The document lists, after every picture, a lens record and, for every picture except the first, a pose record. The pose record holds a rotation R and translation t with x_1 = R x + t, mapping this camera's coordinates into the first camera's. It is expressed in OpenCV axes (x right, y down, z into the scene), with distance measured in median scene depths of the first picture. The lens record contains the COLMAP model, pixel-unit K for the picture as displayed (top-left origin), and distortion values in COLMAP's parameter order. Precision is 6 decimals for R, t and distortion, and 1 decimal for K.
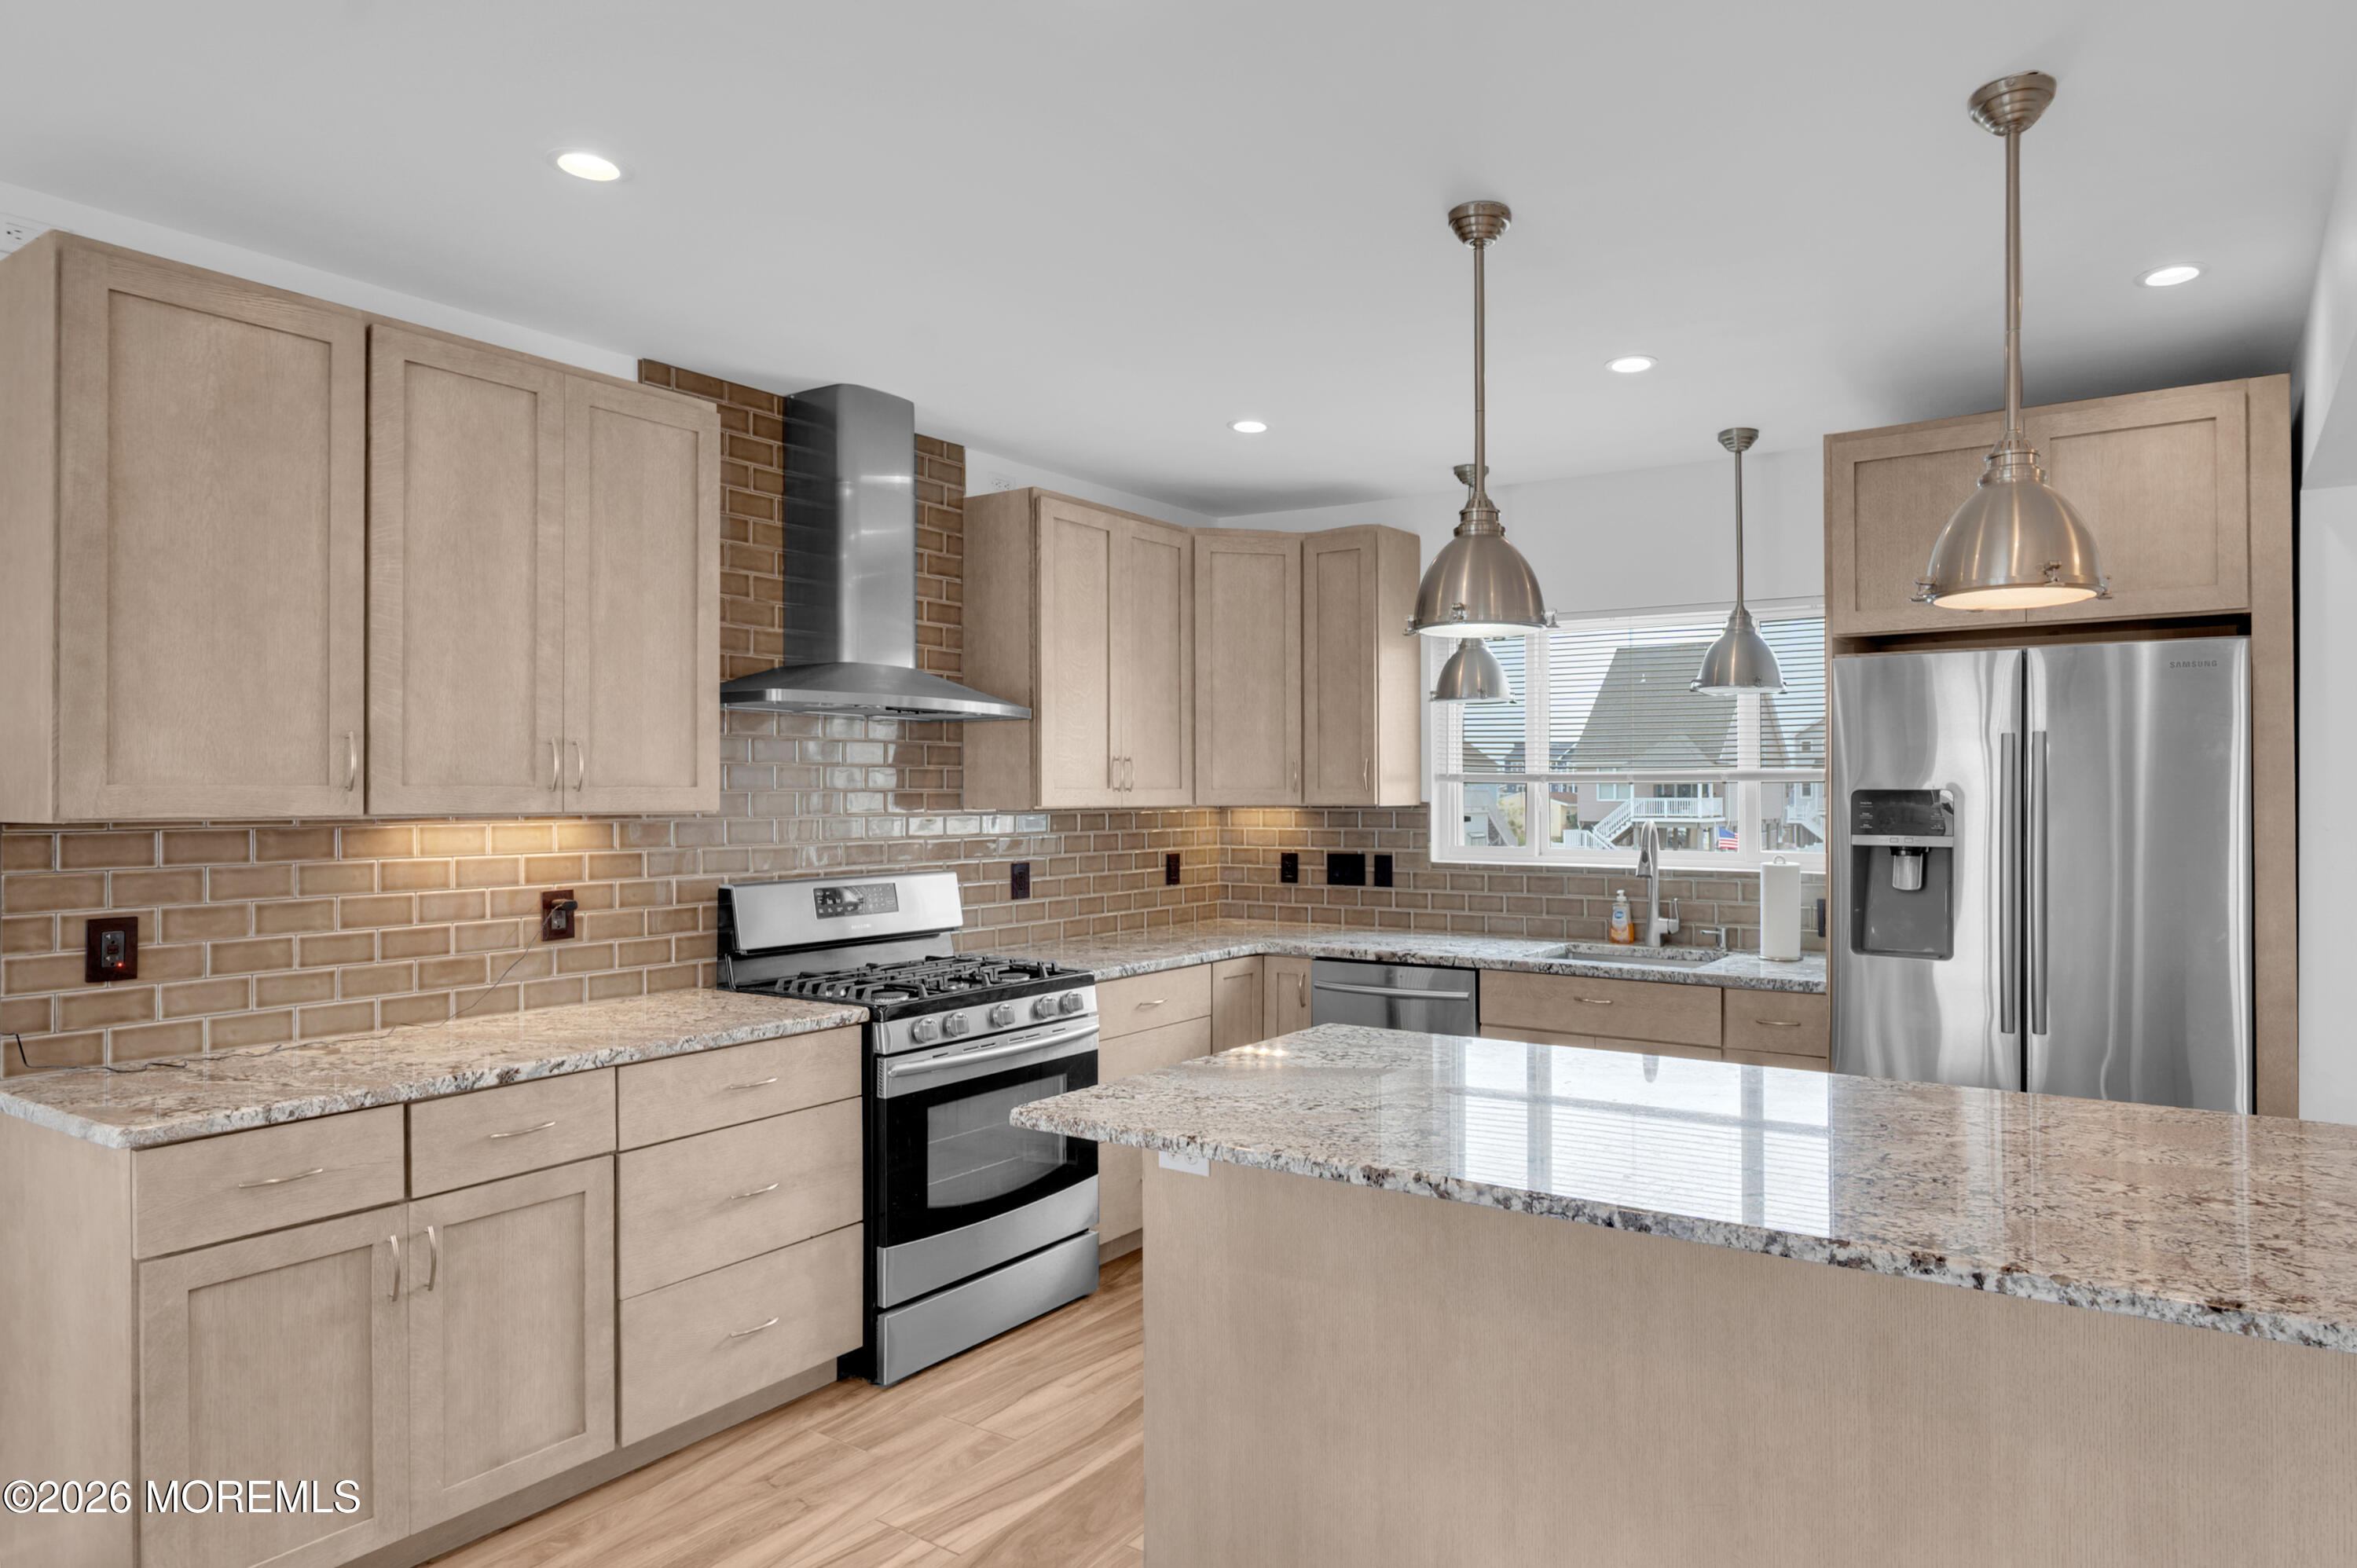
lens RADIAL K [[1388.9, 0, 1250.3], [0, 1388.9, 786.4], [0, 0, 1]] dist [0.002635, 0.000079]
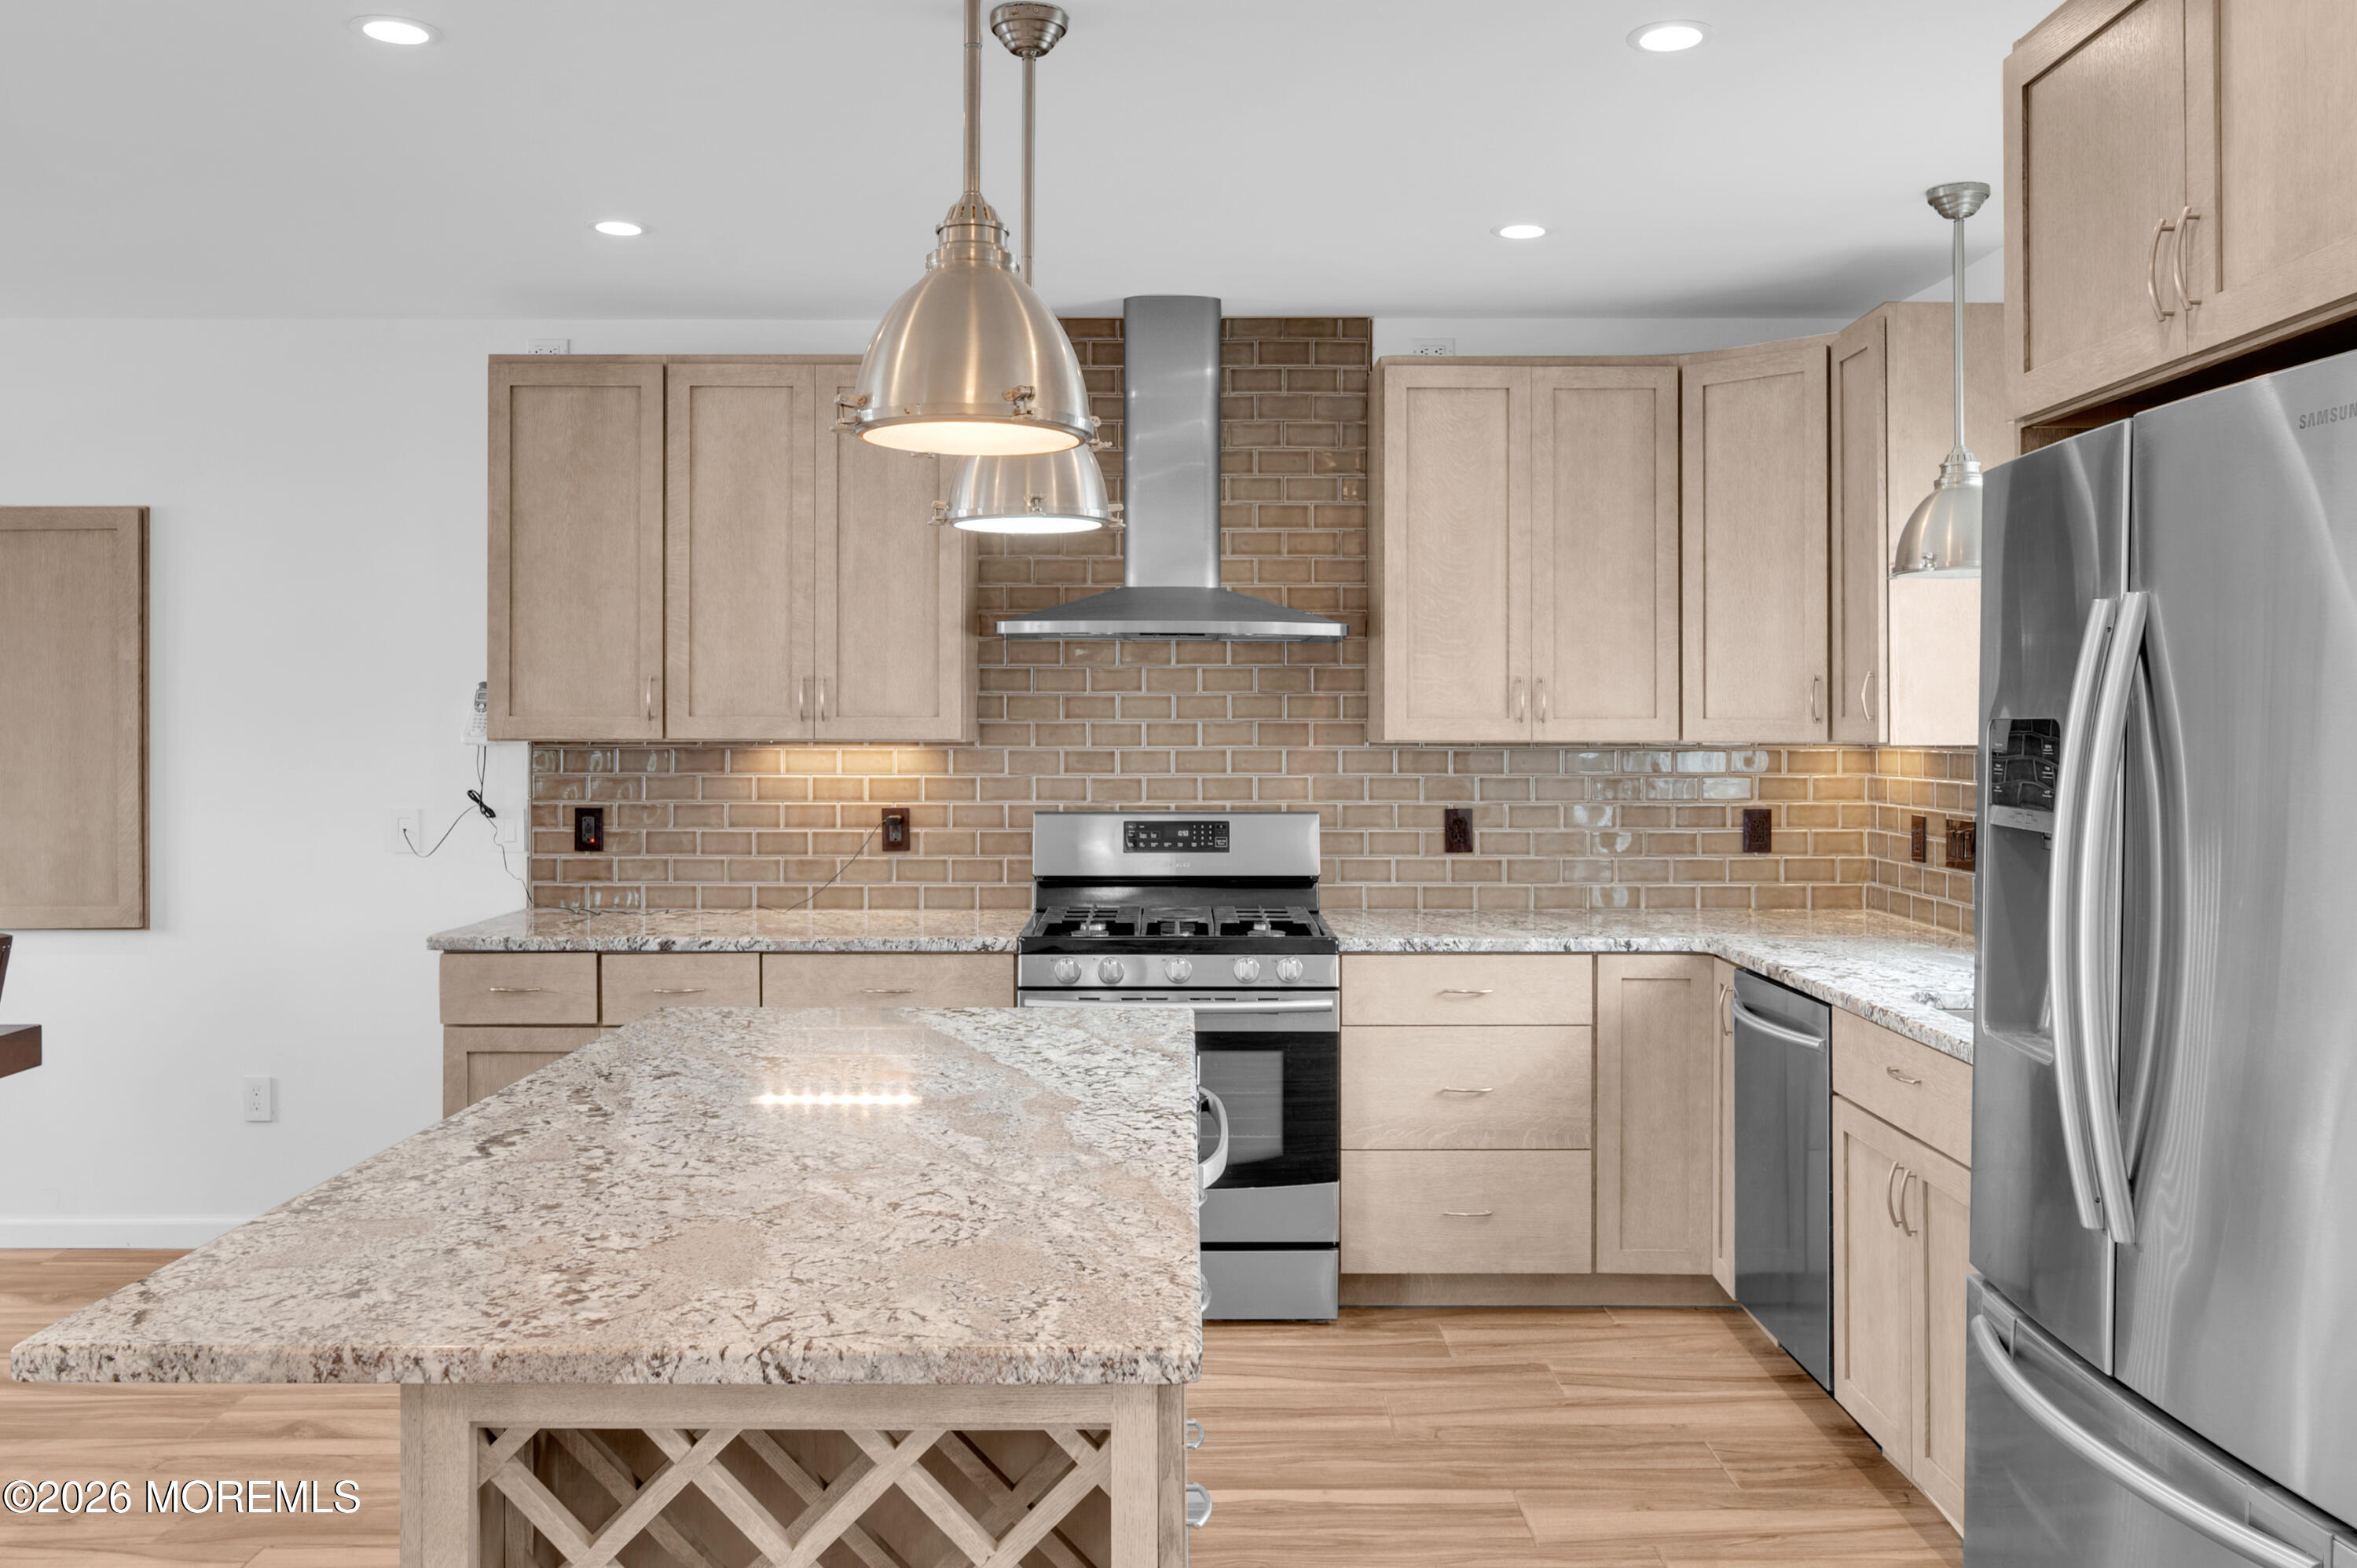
lens RADIAL K [[1906.5, 0, 1217.7], [0, 1906.5, 712.5], [0, 0, 1]] dist [-0.003229, 0.001612]
pose [[0.547267, 0.001467, -0.836957, 1.013314], [0.002393, 0.999992, 0.003318, -0.007959], [0.836955, -0.003818, 0.547259, 0.394235]]
